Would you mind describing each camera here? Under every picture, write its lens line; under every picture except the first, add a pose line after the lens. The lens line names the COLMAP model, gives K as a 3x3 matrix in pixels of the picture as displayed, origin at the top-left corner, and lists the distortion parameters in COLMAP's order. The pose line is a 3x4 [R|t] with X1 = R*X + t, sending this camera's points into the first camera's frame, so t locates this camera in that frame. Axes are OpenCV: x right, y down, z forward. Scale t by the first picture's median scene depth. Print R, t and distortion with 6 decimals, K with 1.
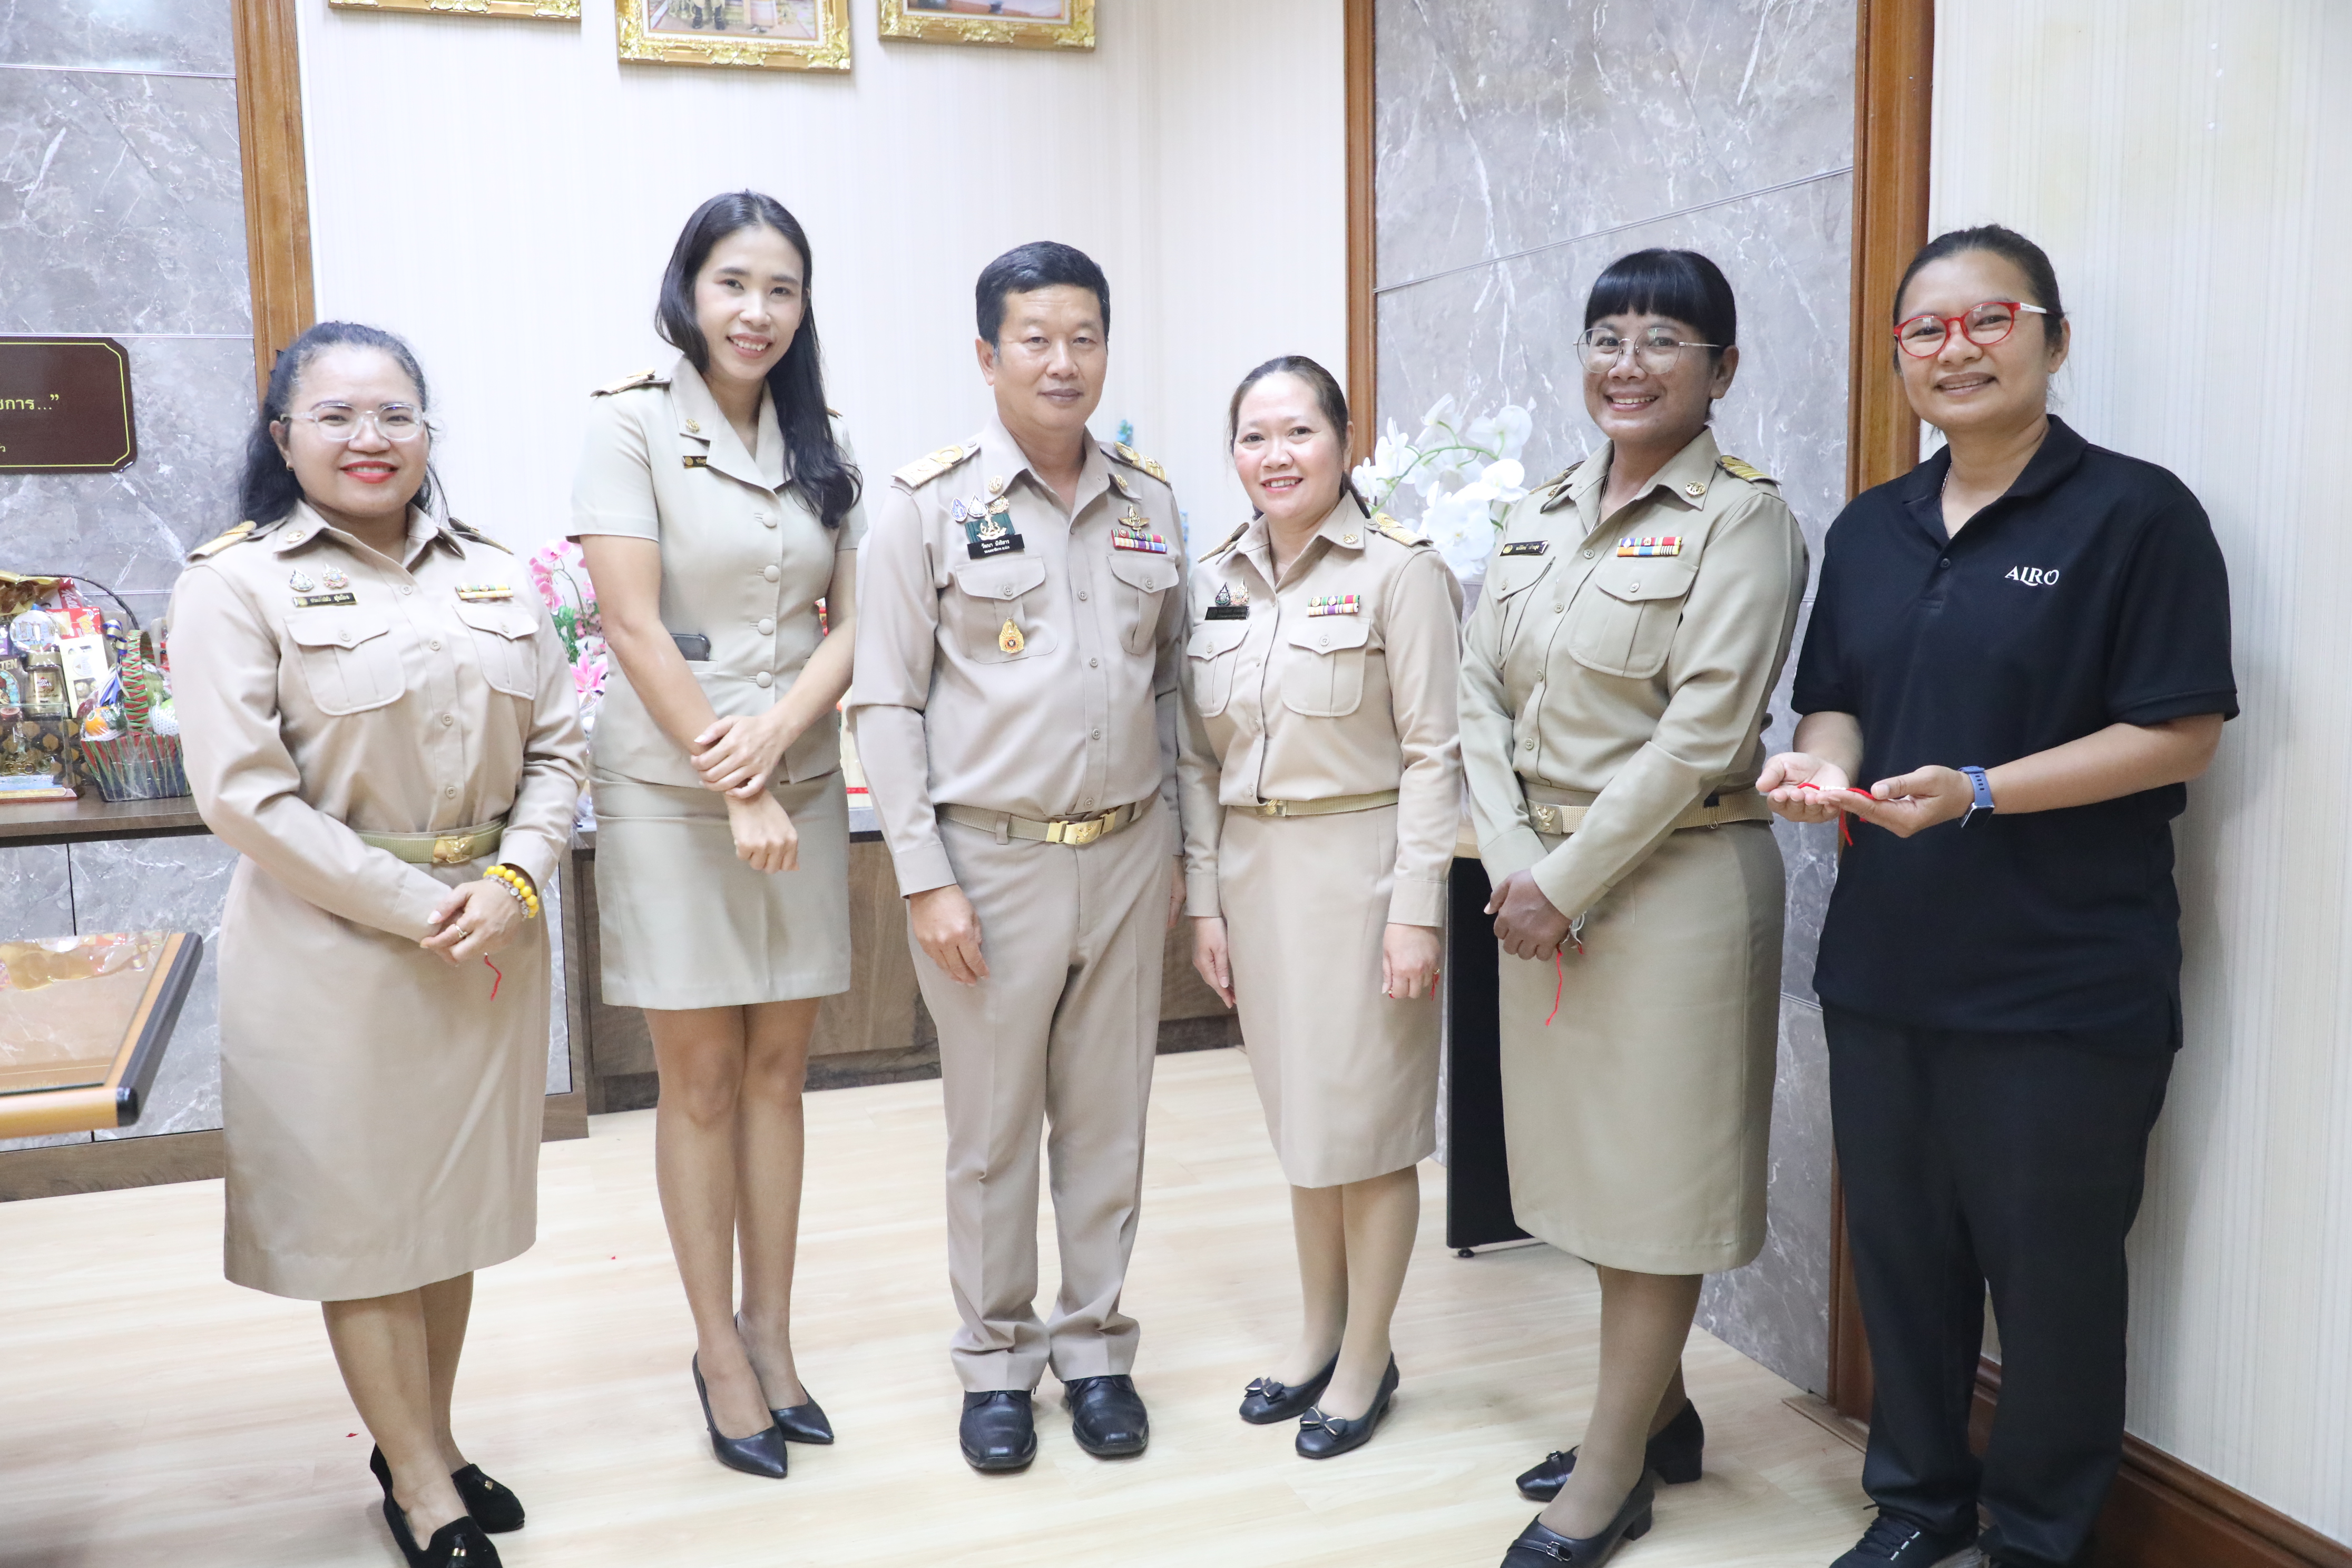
lens RADIAL K [[2100.6, 0, 1166.9], [0, 2100.6, 791.5], [0, 0, 1]] dist [0.002083, 0.011866]
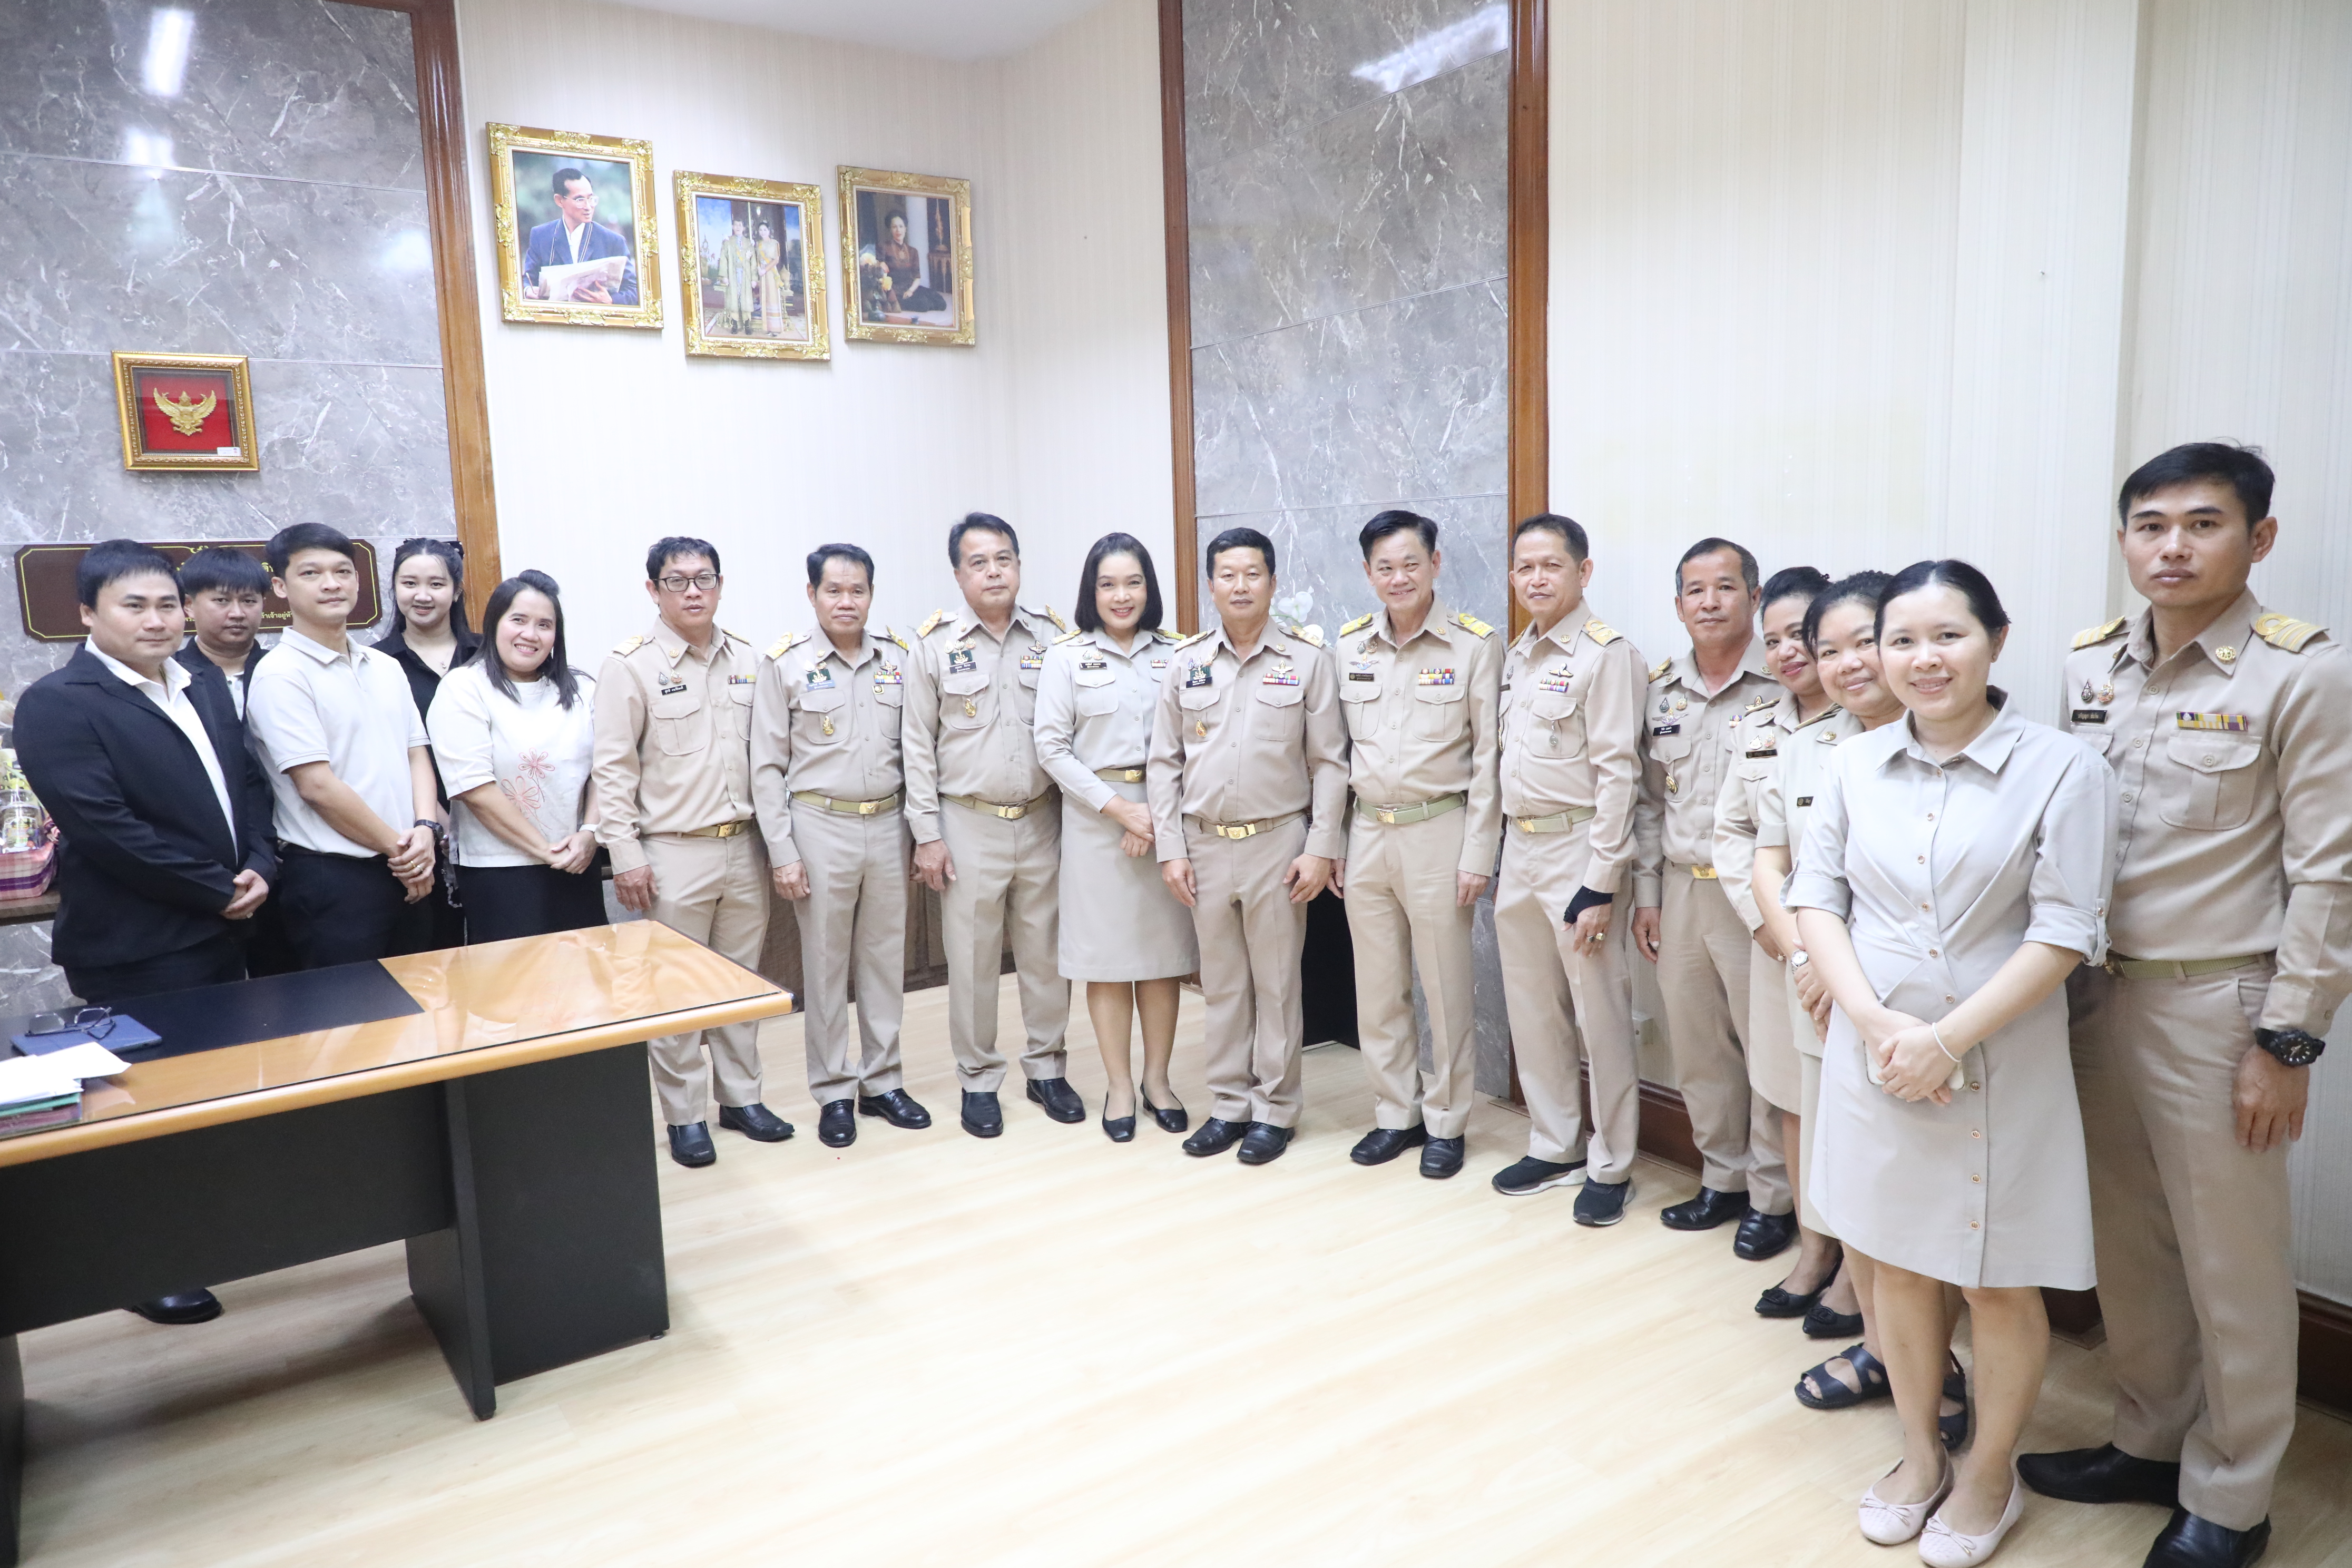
lens RADIAL K [[1592.4, 0, 1176.0], [0, 1592.4, 784.0], [0, 0, 1]] dist [0.011375, 0.002898]
pose [[0.968693, -0.045057, 0.244137, -0.257897], [0.044021, 0.998984, 0.009702, -0.029591], [-0.244326, 0.001349, 0.969692, -0.290234]]
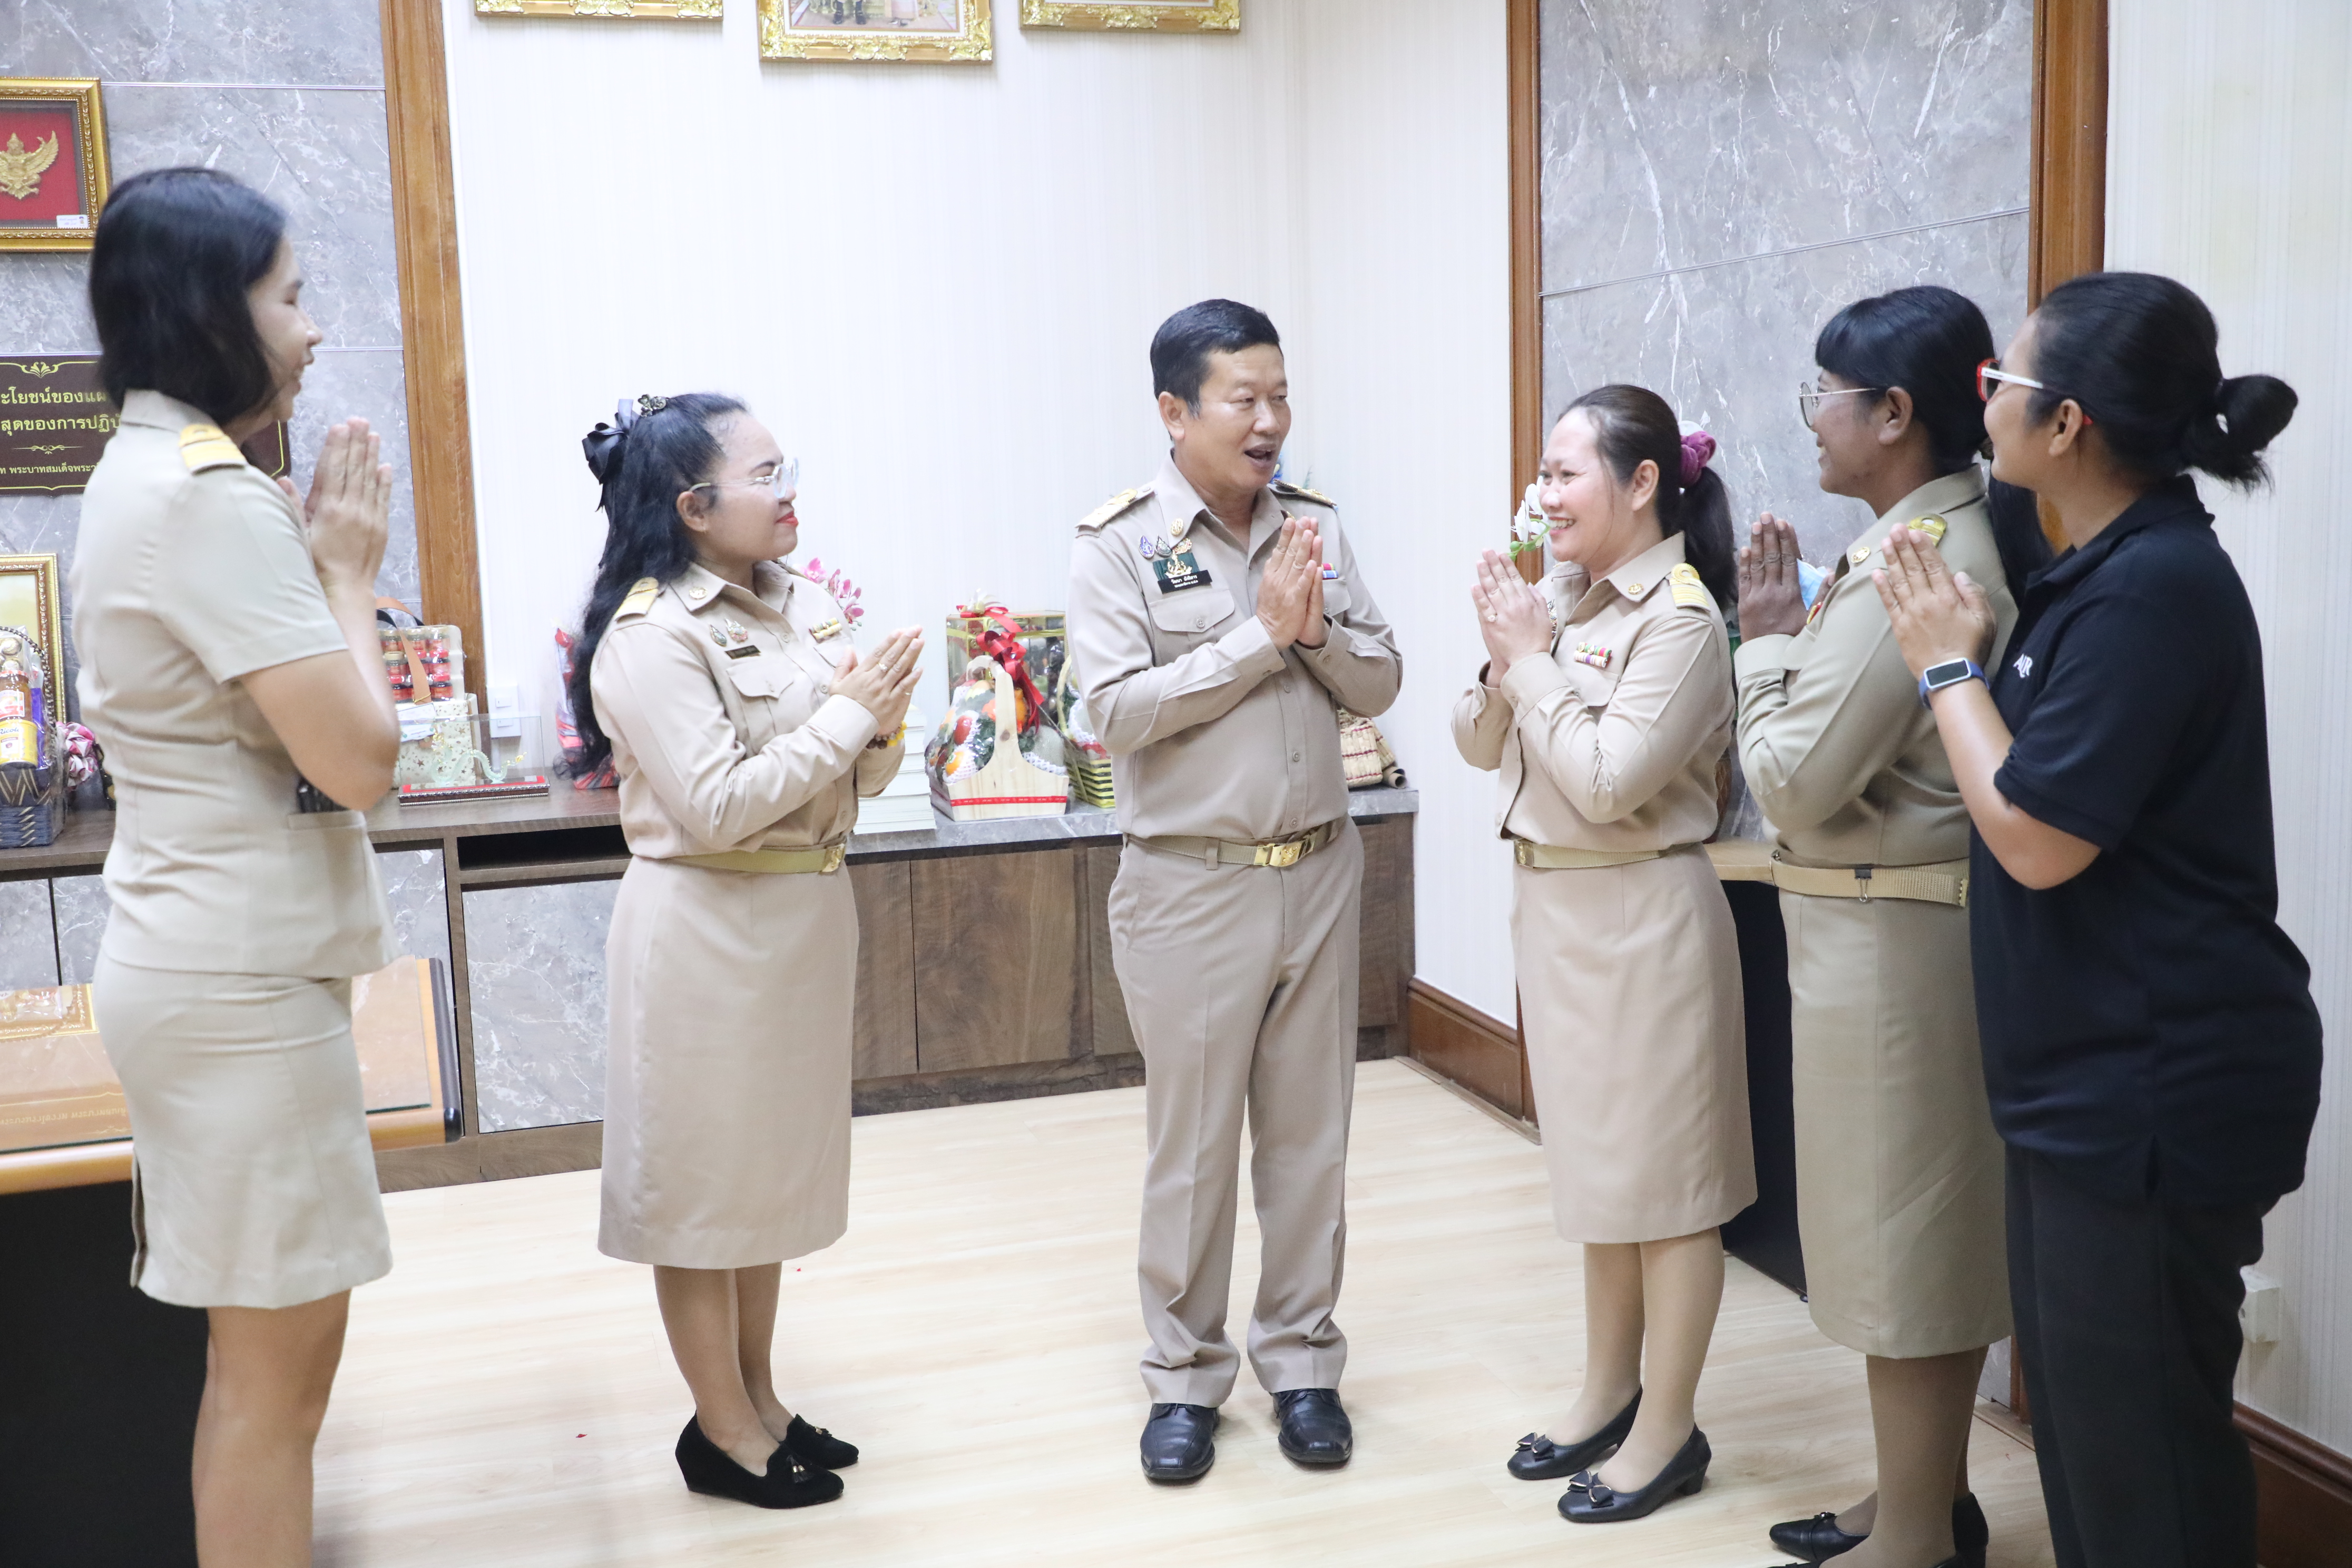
lens RADIAL K [[2345.2, 0, 1162.8], [0, 2345.2, 780.3], [0, 0, 1]] dist [0.010591, 0.010906]
pose [[0.999051, -0.007068, -0.042979, -0.033351], [0.007376, 0.999948, 0.007023, -0.019645], [0.042927, -0.007333, 0.999051, -0.113850]]
